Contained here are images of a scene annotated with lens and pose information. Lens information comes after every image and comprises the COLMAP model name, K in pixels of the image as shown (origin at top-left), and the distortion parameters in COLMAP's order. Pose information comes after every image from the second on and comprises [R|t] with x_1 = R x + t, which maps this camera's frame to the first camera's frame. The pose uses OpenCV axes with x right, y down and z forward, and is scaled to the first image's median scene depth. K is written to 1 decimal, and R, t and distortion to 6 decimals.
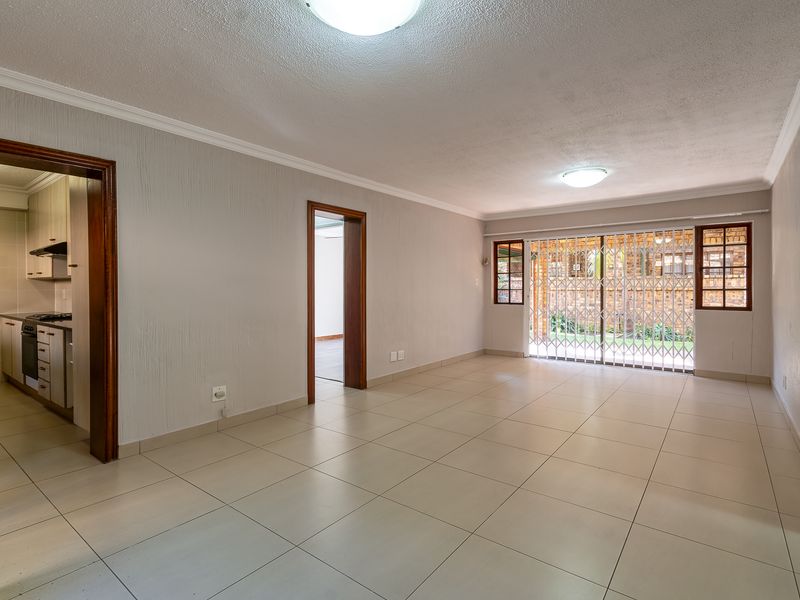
lens RADIAL K [[415.4, 0, 390.0], [0, 415.4, 281.9], [0, 0, 1]] dist [0.003116, -0.000030]
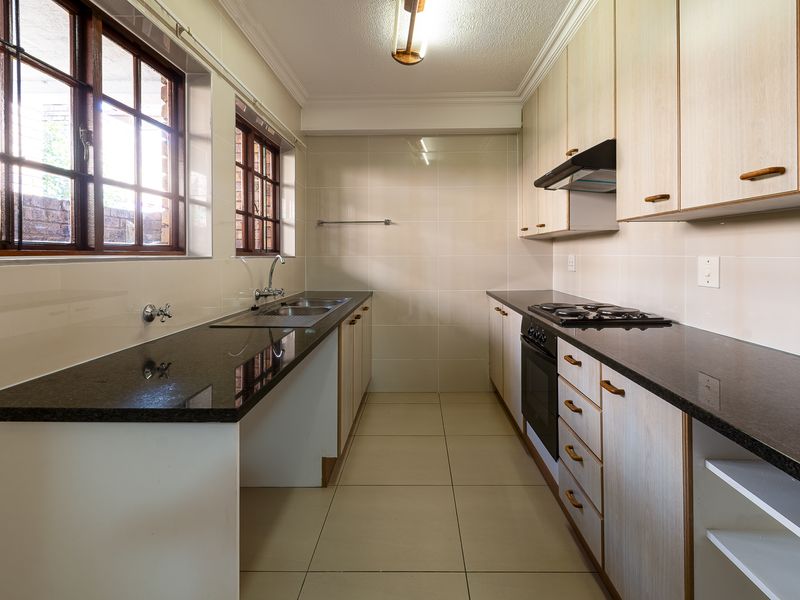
lens RADIAL K [[415.4, 0, 390.0], [0, 415.4, 281.9], [0, 0, 1]] dist [0.003116, -0.000030]
pose [[0.567342, 0.056699, -0.821528, -0.504804], [0.012003, 0.996951, 0.077095, 0.009745], [0.823394, -0.053600, 0.564932, 0.522466]]
